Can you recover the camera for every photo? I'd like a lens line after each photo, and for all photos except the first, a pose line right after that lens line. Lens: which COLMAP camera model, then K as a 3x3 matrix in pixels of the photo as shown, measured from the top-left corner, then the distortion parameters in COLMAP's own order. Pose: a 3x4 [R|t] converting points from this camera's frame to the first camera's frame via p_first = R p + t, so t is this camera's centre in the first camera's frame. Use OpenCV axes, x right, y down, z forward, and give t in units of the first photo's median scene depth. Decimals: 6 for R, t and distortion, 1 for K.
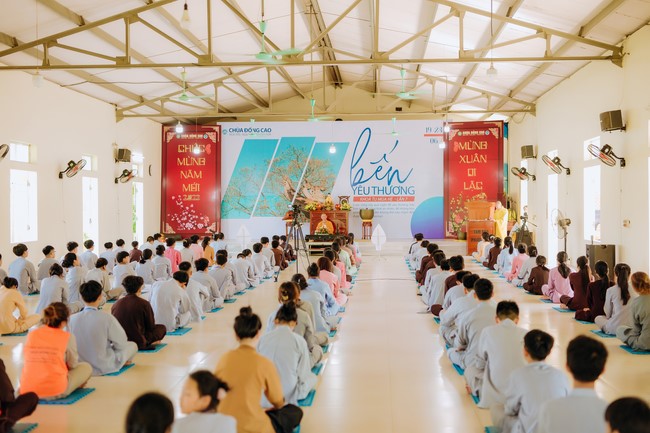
lens RADIAL K [[933.4, 0, 325.2], [0, 933.4, 216.1], [0, 0, 1]] dist [0.014016, 0.000000]
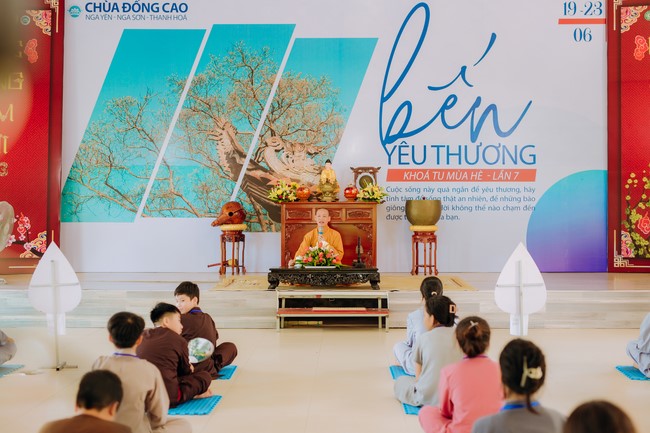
lens RADIAL K [[933.4, 0, 324.5], [0, 933.4, 215.2], [0, 0, 1]] dist [0.014016, 0.000000]
pose [[0.999475, 0.003746, 0.032179, -0.010458], [-0.003559, 0.999977, -0.005848, 0.001819], [-0.032200, 0.005730, 0.999465, 0.591195]]
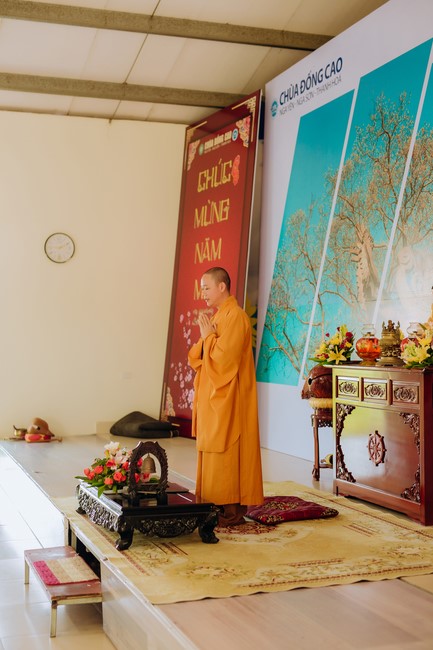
lens RADIAL K [[933.4, 0, 216.6], [0, 933.4, 327.5], [0, 0, 1]] dist [0.014016, 0.000000]
pose [[0.388483, -0.009248, -0.921409, 0.178931], [-0.010137, 0.999846, -0.014309, -0.011065], [0.921400, 0.014899, 0.388330, 0.869271]]
